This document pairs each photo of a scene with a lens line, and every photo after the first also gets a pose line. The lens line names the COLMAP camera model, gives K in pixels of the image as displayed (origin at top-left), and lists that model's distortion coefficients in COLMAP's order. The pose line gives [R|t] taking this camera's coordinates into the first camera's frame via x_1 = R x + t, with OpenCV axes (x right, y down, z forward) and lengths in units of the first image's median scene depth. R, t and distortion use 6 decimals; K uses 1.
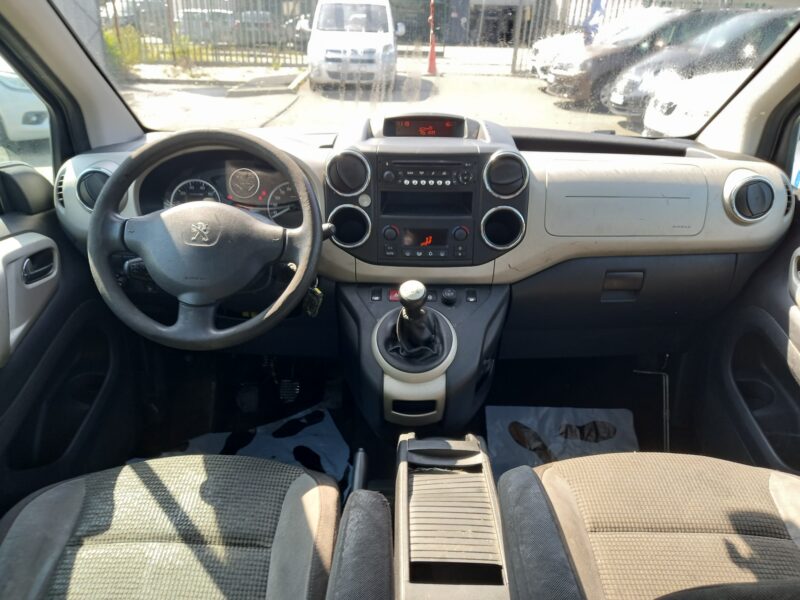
lens RADIAL K [[577.8, 0, 398.8], [0, 577.8, 295.5], [0, 0, 1]] dist [0.068627, -0.059956]
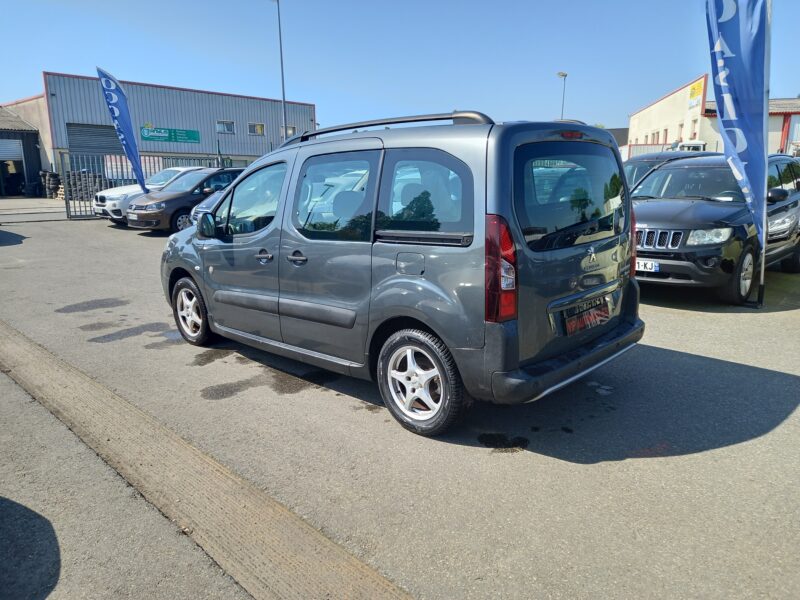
lens RADIAL K [[577.8, 0, 398.9], [0, 577.8, 298.8], [0, 0, 1]] dist [0.068627, -0.059956]
pose [[0.701667, -0.176883, 0.690200, -0.212161], [0.322461, 0.942646, -0.086239, 0.088321], [-0.635360, 0.283074, 0.718461, -0.222497]]
